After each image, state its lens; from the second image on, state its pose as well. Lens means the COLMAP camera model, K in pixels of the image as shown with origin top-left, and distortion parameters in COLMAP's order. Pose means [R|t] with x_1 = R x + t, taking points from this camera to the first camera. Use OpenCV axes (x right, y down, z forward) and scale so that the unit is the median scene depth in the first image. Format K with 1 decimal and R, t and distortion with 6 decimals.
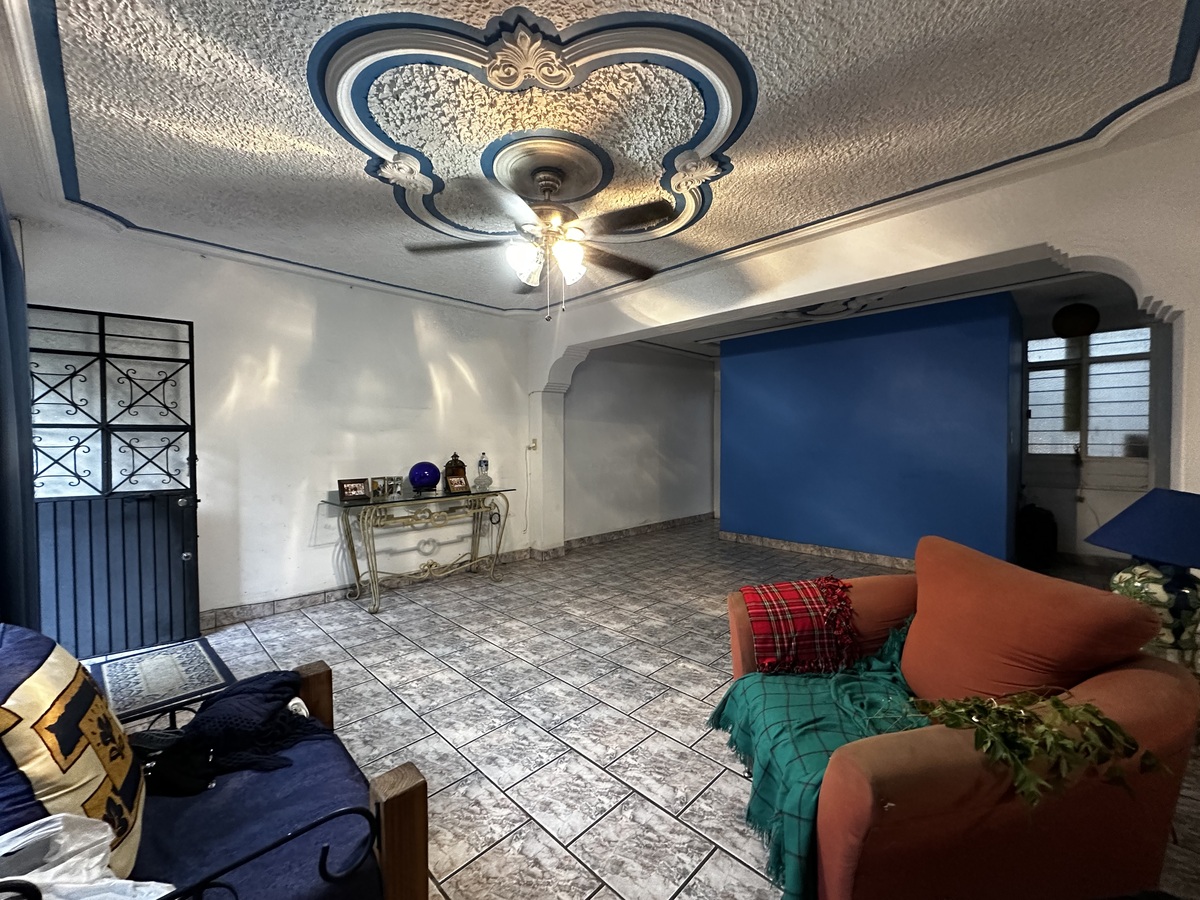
lens RADIAL K [[478.5, 0, 600.0], [0, 478.5, 450.0], [0, 0, 1]] dist [-0.000596, 0.000106]
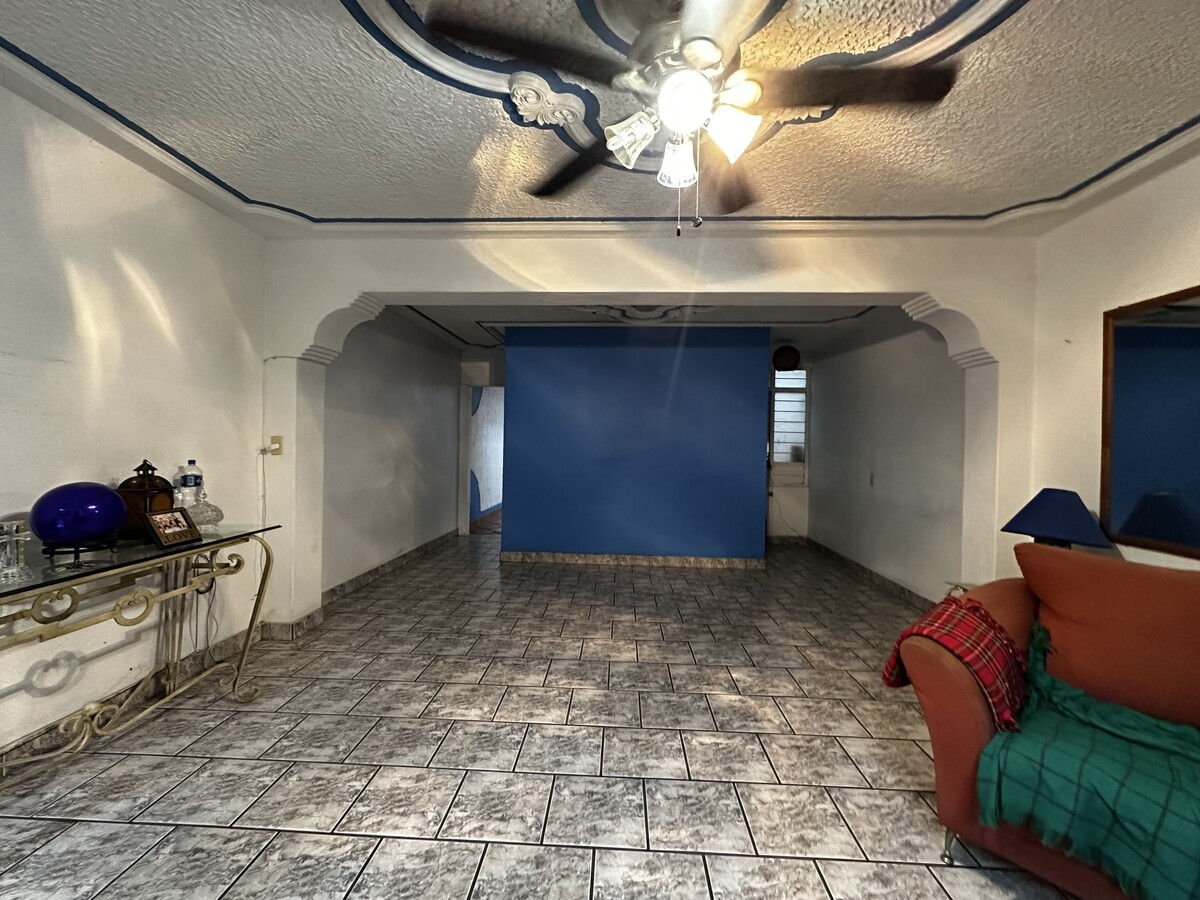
lens RADIAL K [[501.2, 0, 611.5], [0, 501.2, 451.0], [0, 0, 1]] dist [-0.002059, 0.000189]
pose [[0.742766, 0.009986, 0.669477, -0.297101], [-0.006477, 0.999949, -0.007729, -0.003362], [-0.669520, 0.001404, 0.742793, 0.320575]]
